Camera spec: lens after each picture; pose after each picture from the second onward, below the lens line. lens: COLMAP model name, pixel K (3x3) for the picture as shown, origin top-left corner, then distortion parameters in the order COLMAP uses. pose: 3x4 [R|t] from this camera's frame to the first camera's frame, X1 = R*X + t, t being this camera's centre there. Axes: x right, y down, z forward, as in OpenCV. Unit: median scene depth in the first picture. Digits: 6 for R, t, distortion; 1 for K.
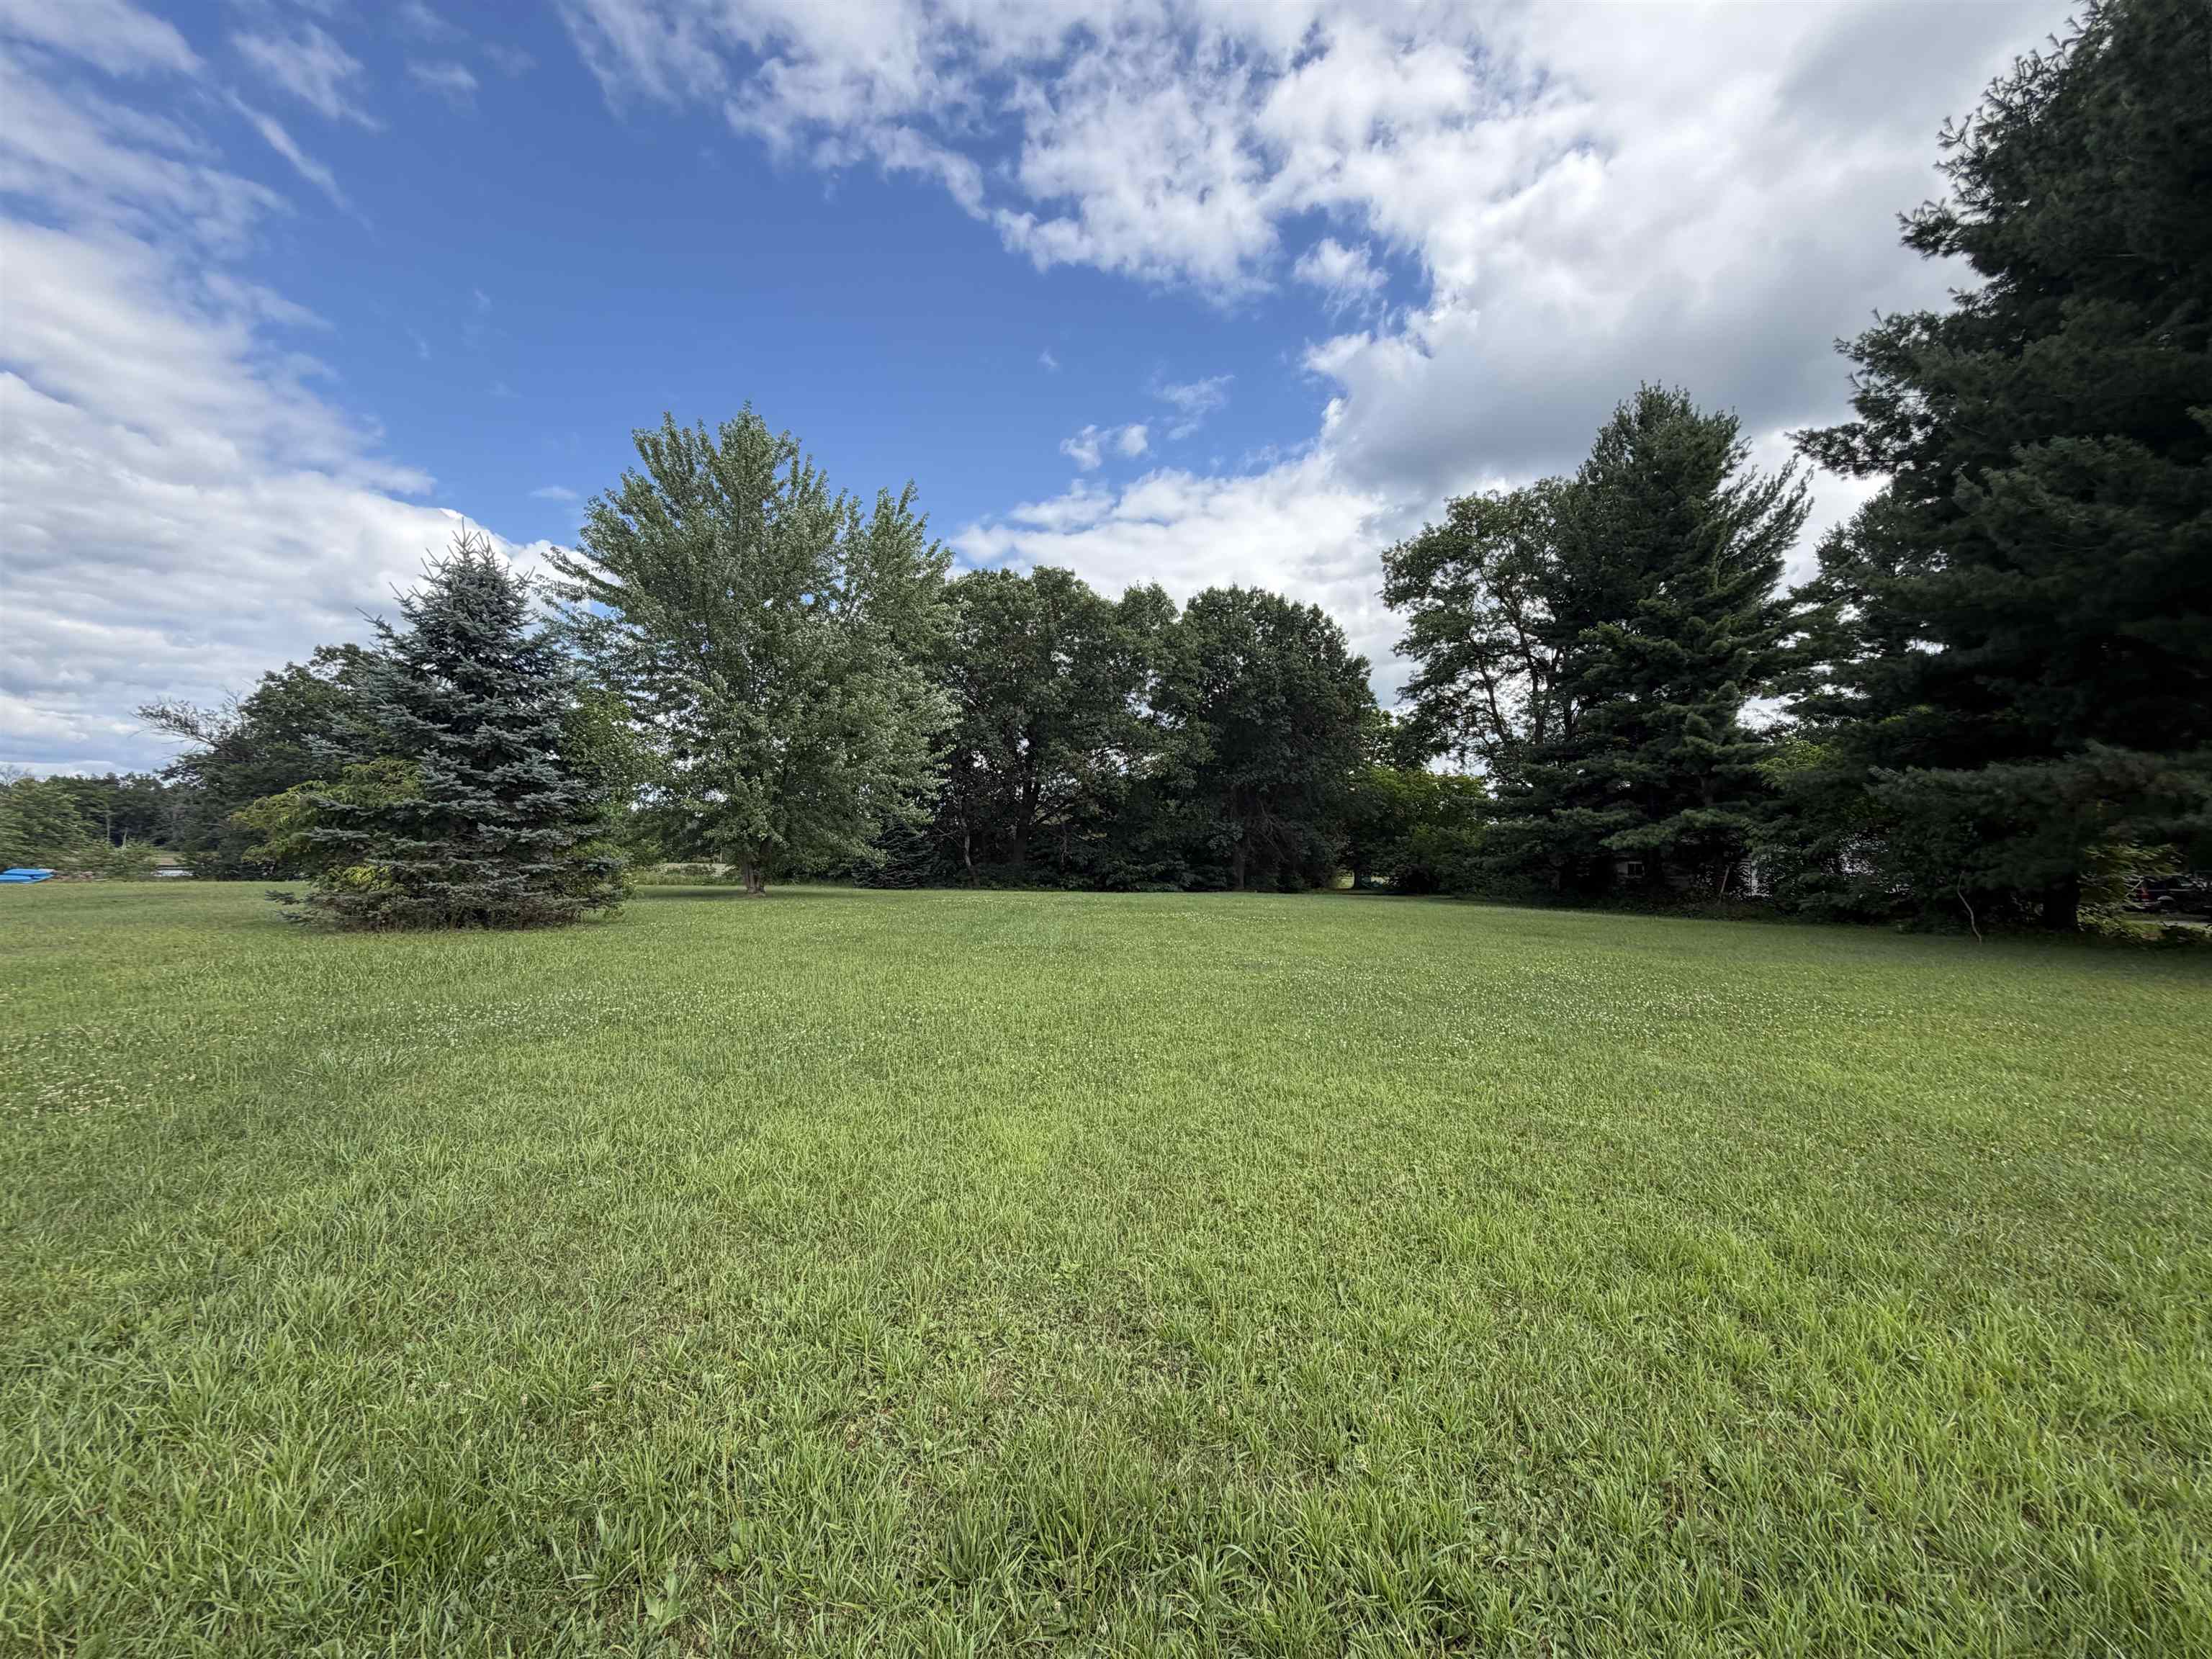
lens RADIAL K [[896.9, 0, 1111.5], [0, 896.9, 825.2], [0, 0, 1]] dist [-0.001821, 0.000113]
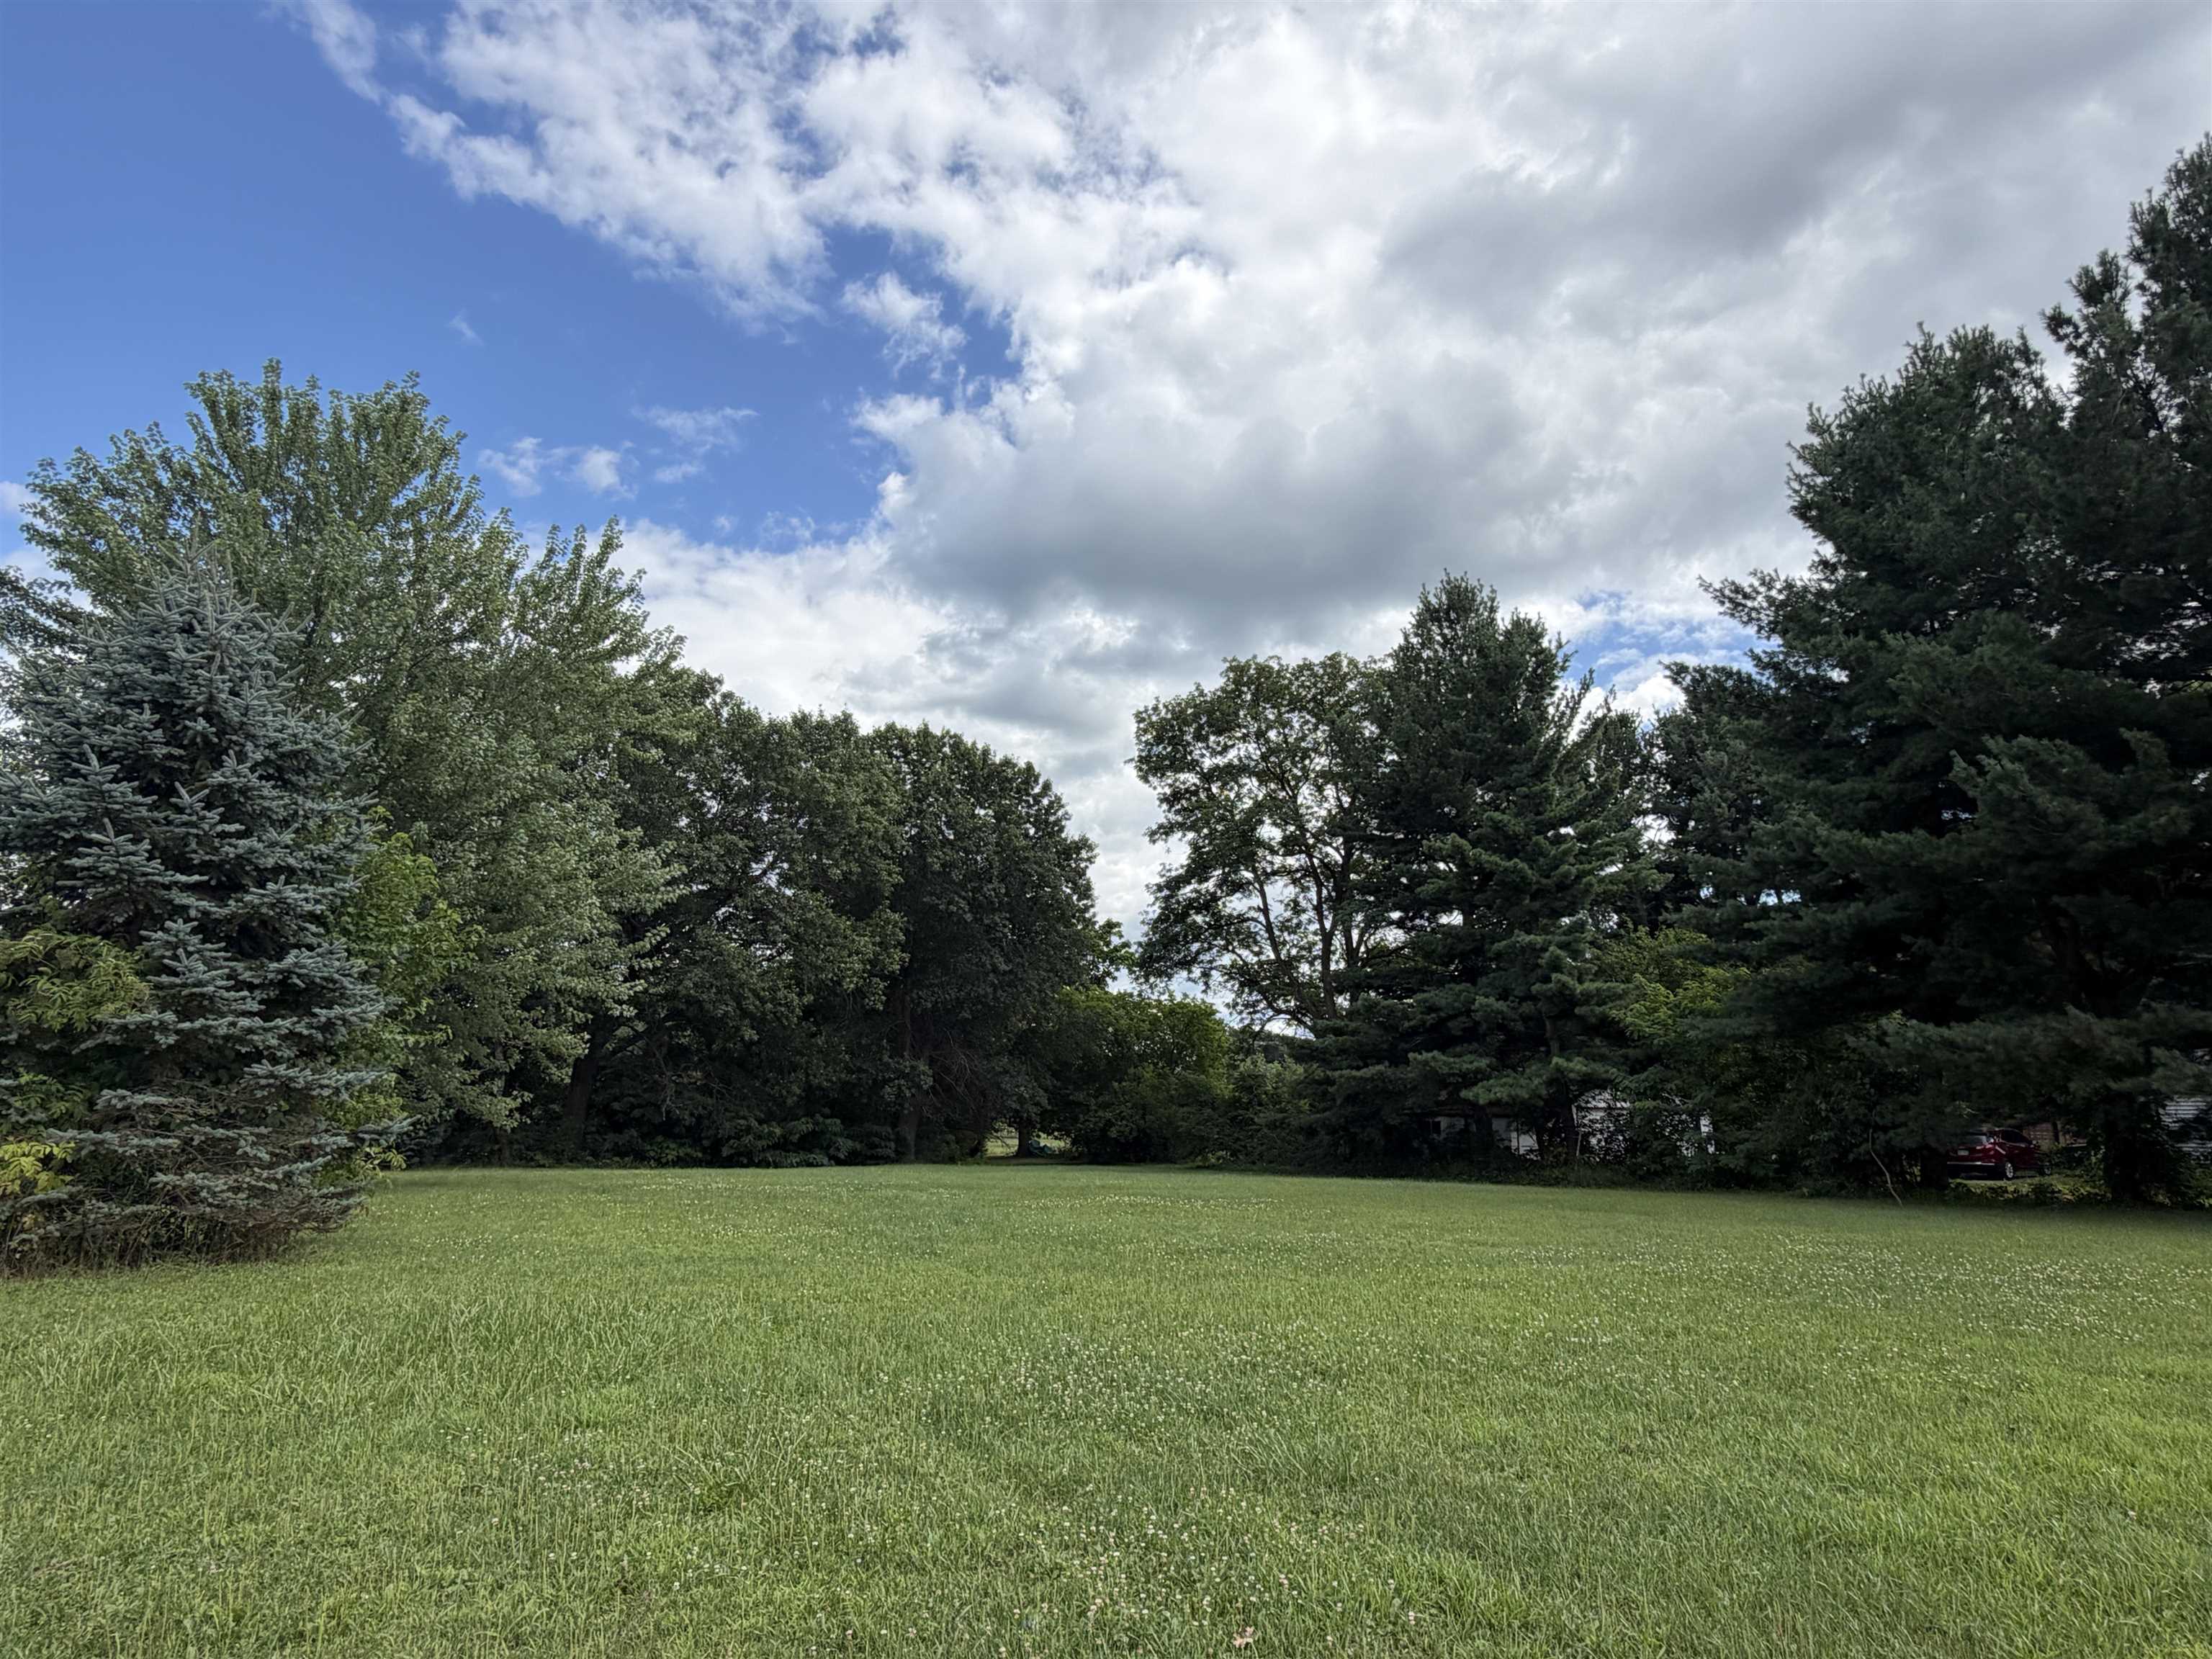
lens RADIAL K [[1312.8, 0, 1127.3], [0, 1312.8, 840.3], [0, 0, 1]] dist [0.011503, -0.009133]
pose [[0.902419, 0.086504, 0.422087, -0.149961], [-0.015602, 0.985557, -0.168625, -0.001820], [-0.430577, 0.145585, 0.890735, 0.009482]]
